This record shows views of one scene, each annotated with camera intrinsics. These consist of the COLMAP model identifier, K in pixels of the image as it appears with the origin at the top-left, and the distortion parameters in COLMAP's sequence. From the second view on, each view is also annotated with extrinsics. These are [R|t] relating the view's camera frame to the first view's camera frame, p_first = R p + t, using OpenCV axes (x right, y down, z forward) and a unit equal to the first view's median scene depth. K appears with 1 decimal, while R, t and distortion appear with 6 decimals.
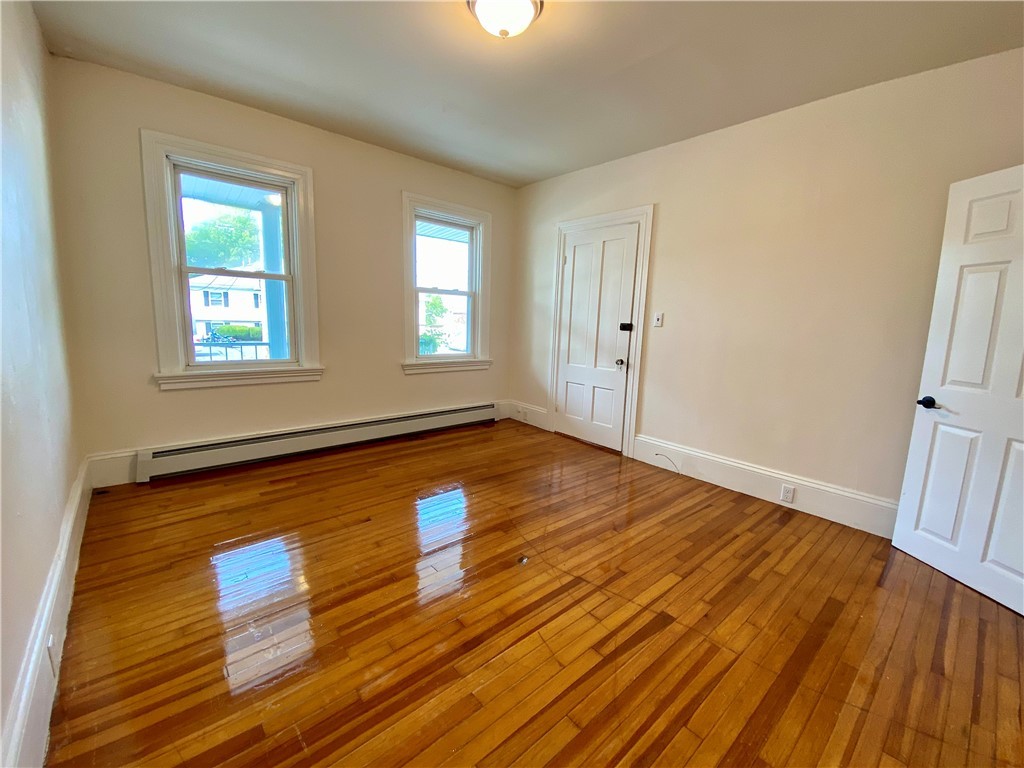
lens RADIAL K [[416.0, 0, 512.0], [0, 416.0, 384.0], [0, 0, 1]] dist [0.047727, -0.029604]
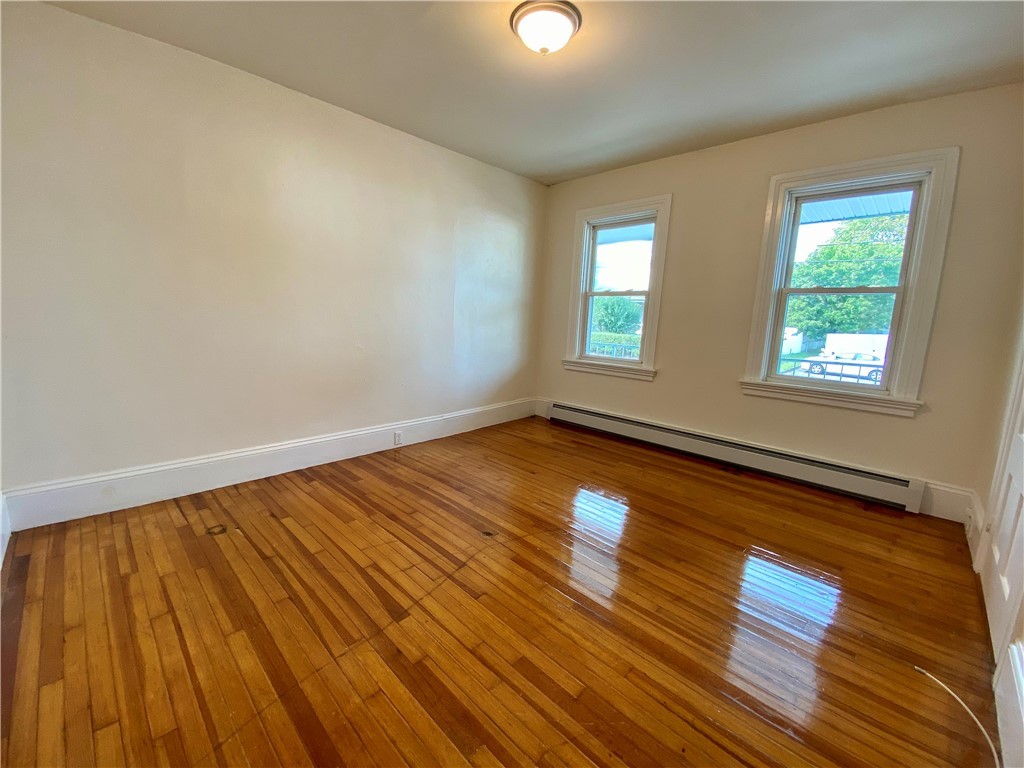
lens RADIAL K [[411.3, 0, 512.7], [0, 411.3, 388.0], [0, 0, 1]] dist [0.044035, -0.029333]
pose [[0.085199, 0.139337, -0.986573, 0.876775], [-0.190607, 0.974165, 0.121124, -0.079577], [0.977962, 0.177728, 0.109556, 0.740027]]
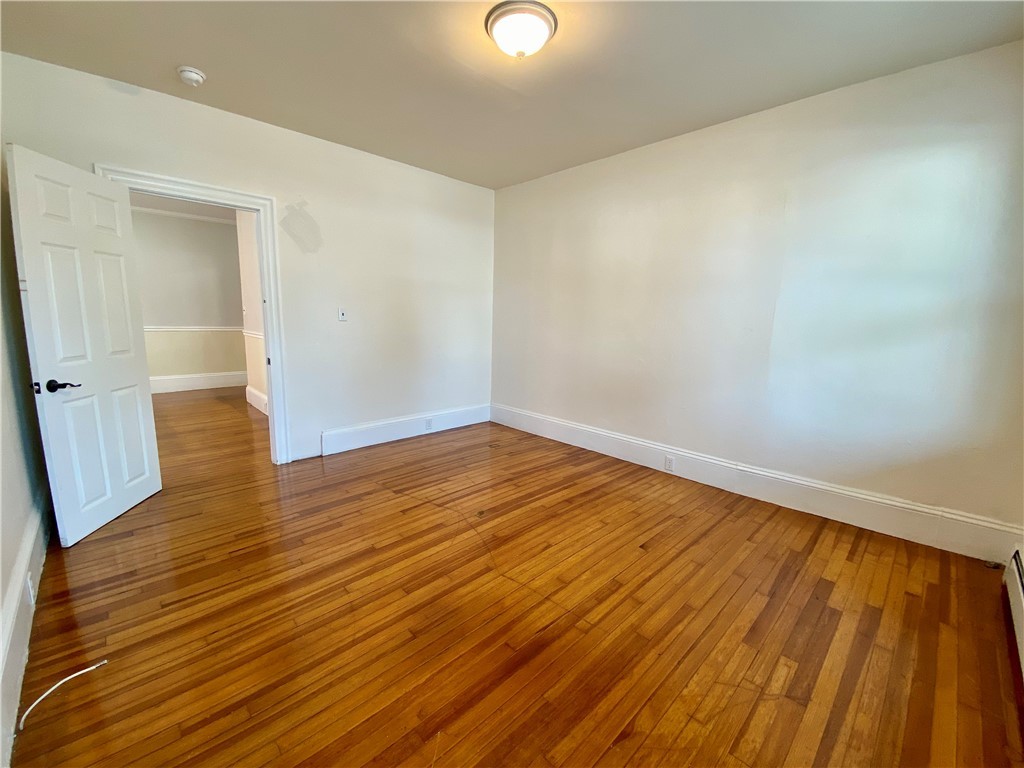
lens RADIAL K [[414.9, 0, 515.0], [0, 414.9, 377.1], [0, 0, 1]] dist [0.035224, -0.022715]
pose [[-0.996606, -0.051752, -0.064020, 0.018312], [-0.068004, 0.955824, 0.285964, -0.281747], [0.046392, 0.289347, -0.956099, 1.751933]]
